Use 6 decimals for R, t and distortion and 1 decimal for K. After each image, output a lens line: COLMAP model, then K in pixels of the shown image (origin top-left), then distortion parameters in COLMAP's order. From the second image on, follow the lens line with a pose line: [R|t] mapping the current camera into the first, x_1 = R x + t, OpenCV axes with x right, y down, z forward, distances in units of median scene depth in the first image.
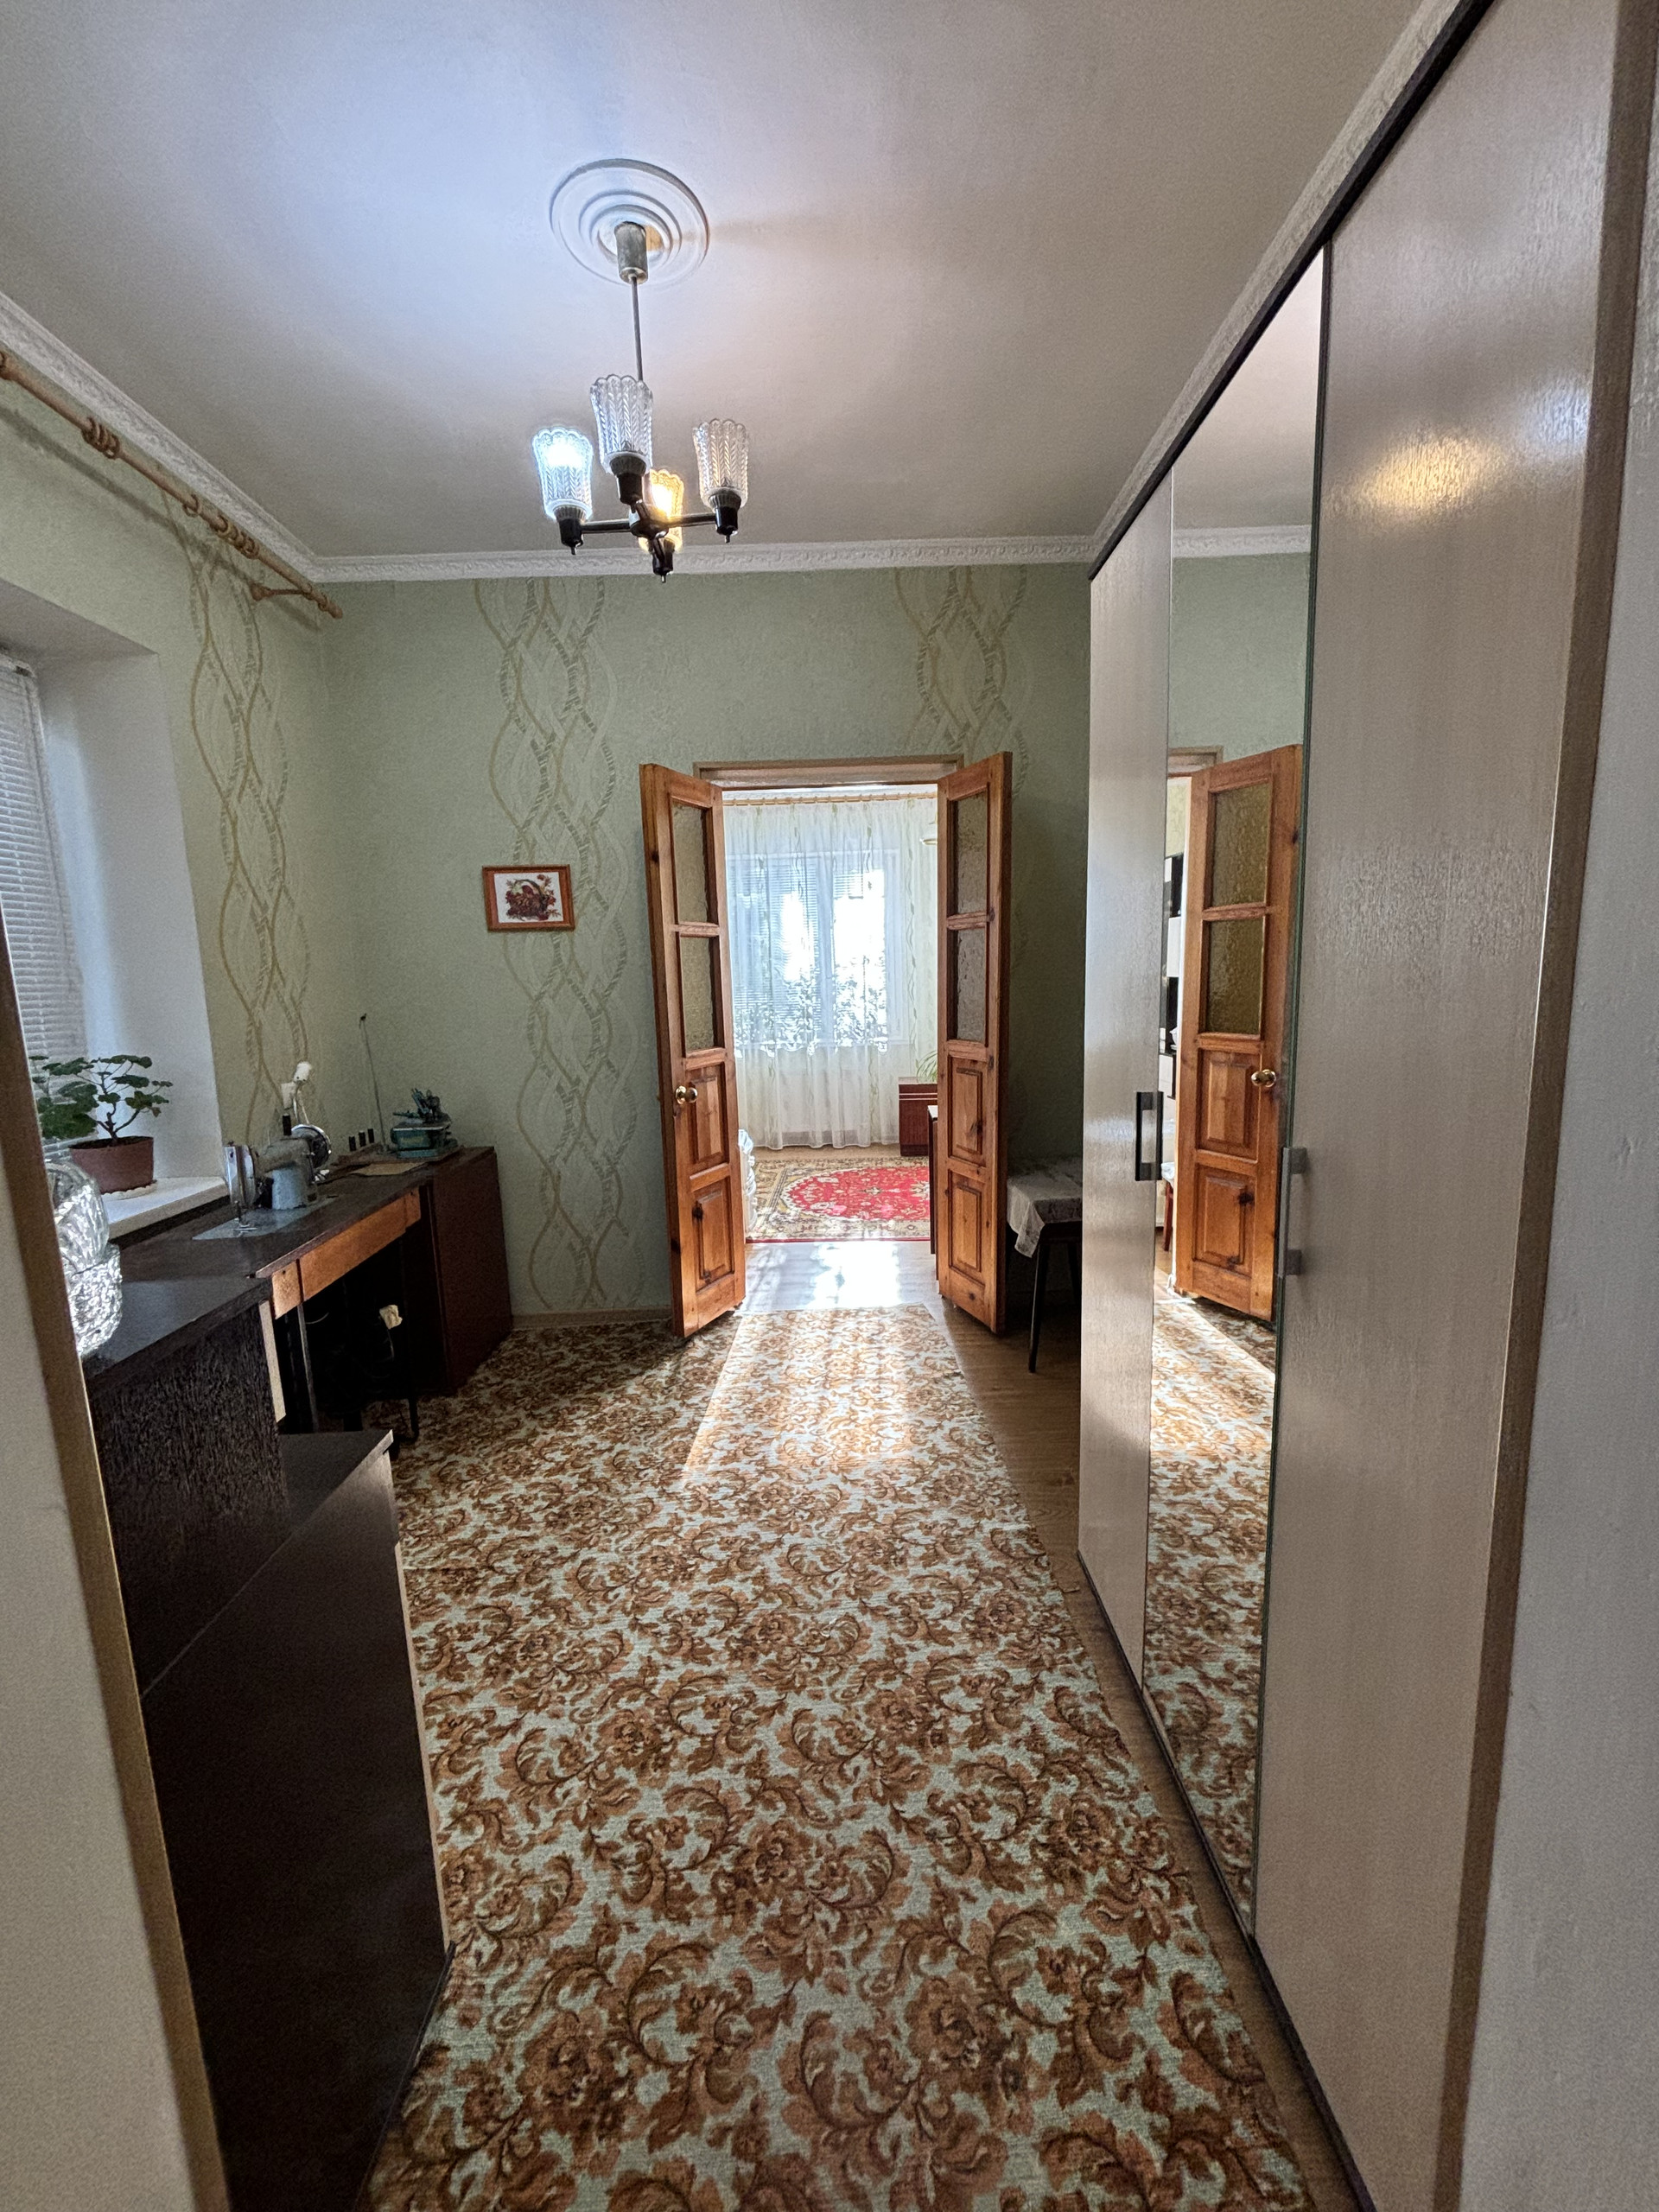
lens RADIAL K [[895.8, 0, 833.3], [0, 895.8, 1116.7], [0, 0, 1]] dist [0.001784, 0.000629]
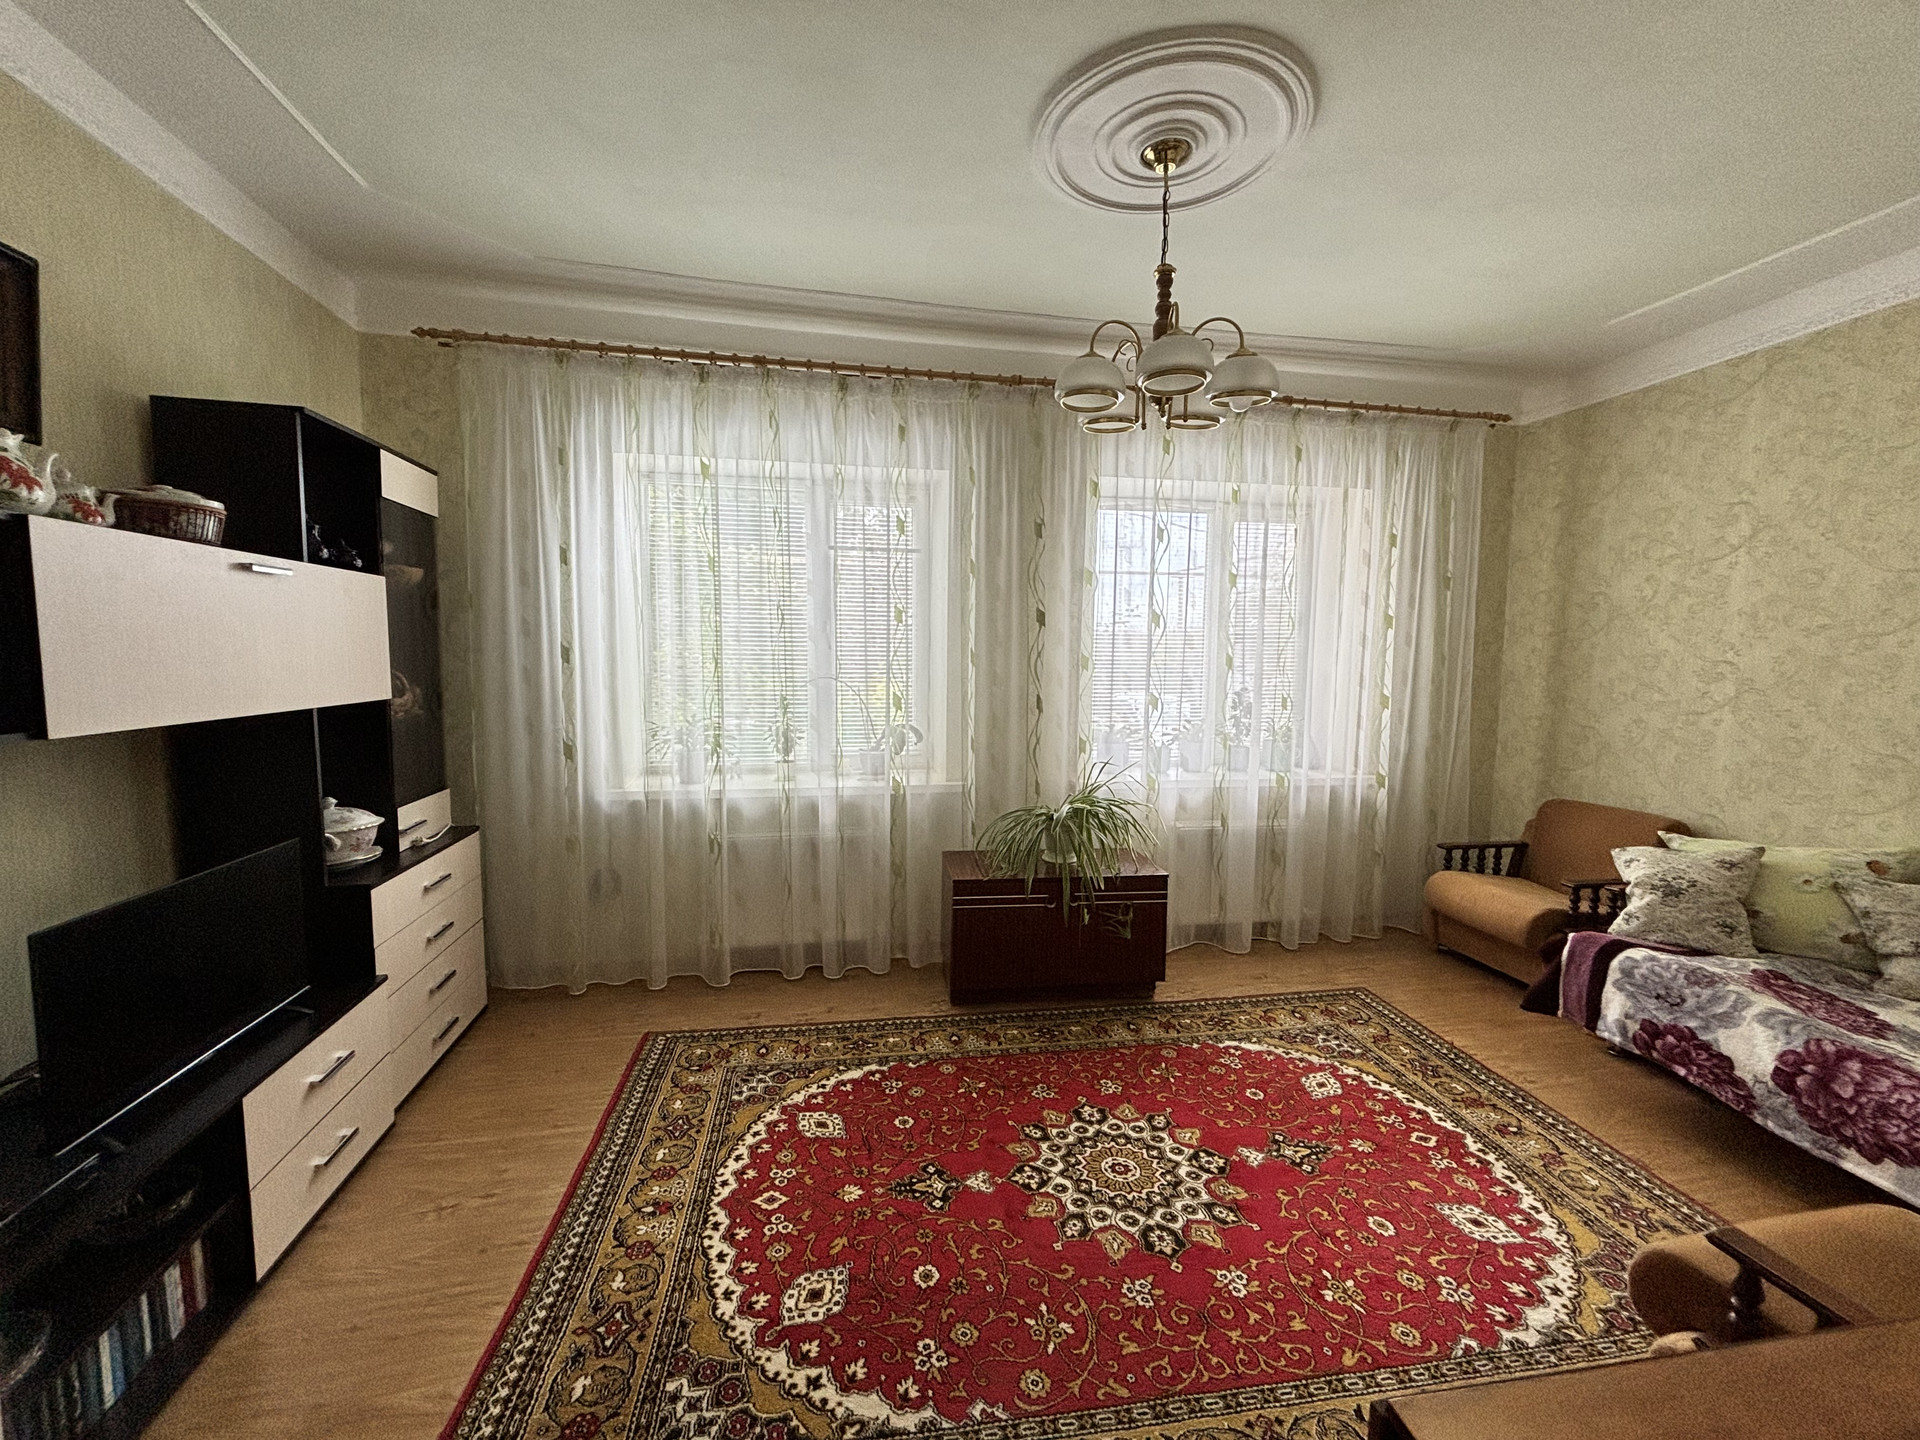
lens RADIAL K [[777.6, 0, 963.1], [0, 777.6, 721.7], [0, 0, 1]] dist [0.001784, 0.000629]
pose [[0.983655, 0.027921, 0.177883, -0.005351], [-0.015880, 0.997507, -0.068761, -0.091927], [-0.179359, 0.064812, 0.981646, 0.492521]]
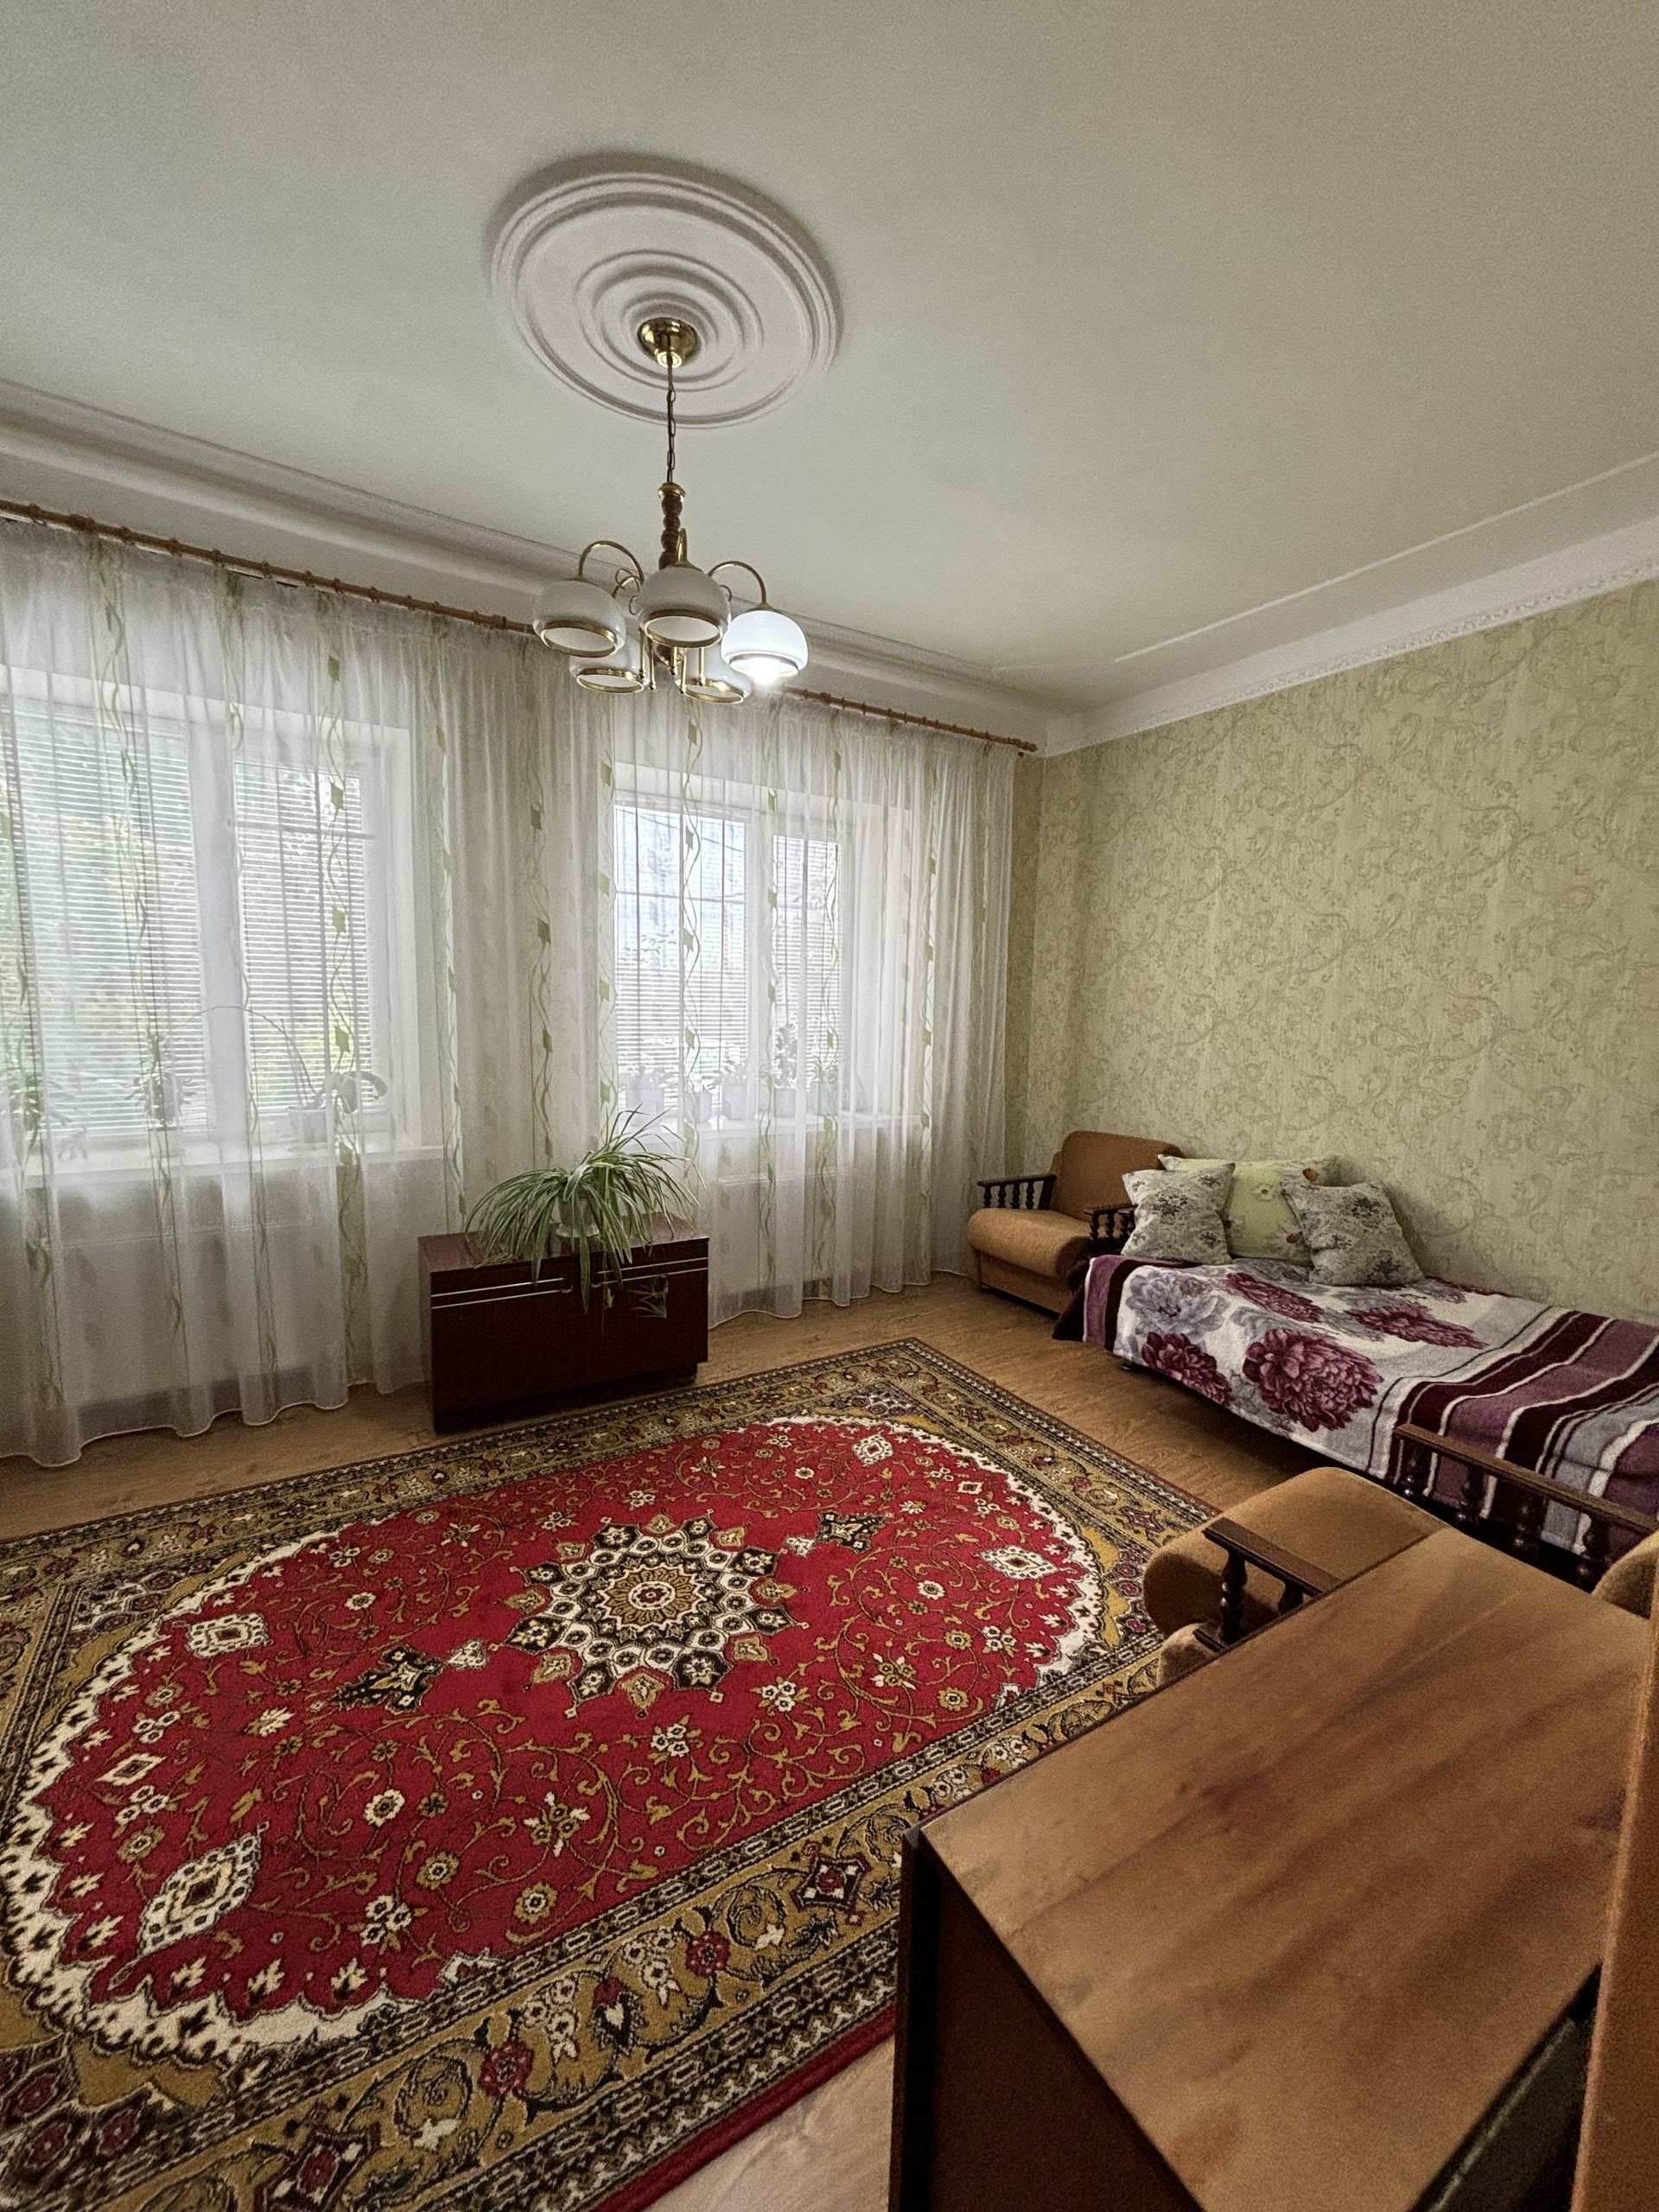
lens RADIAL K [[895.8, 0, 836.7], [0, 895.8, 1100.7], [0, 0, 1]] dist [0.001784, 0.000629]
pose [[0.842378, -0.009311, 0.538807, 0.008857], [0.032941, 0.998871, -0.034240, -0.087625], [-0.537879, 0.046592, 0.841733, 0.506683]]
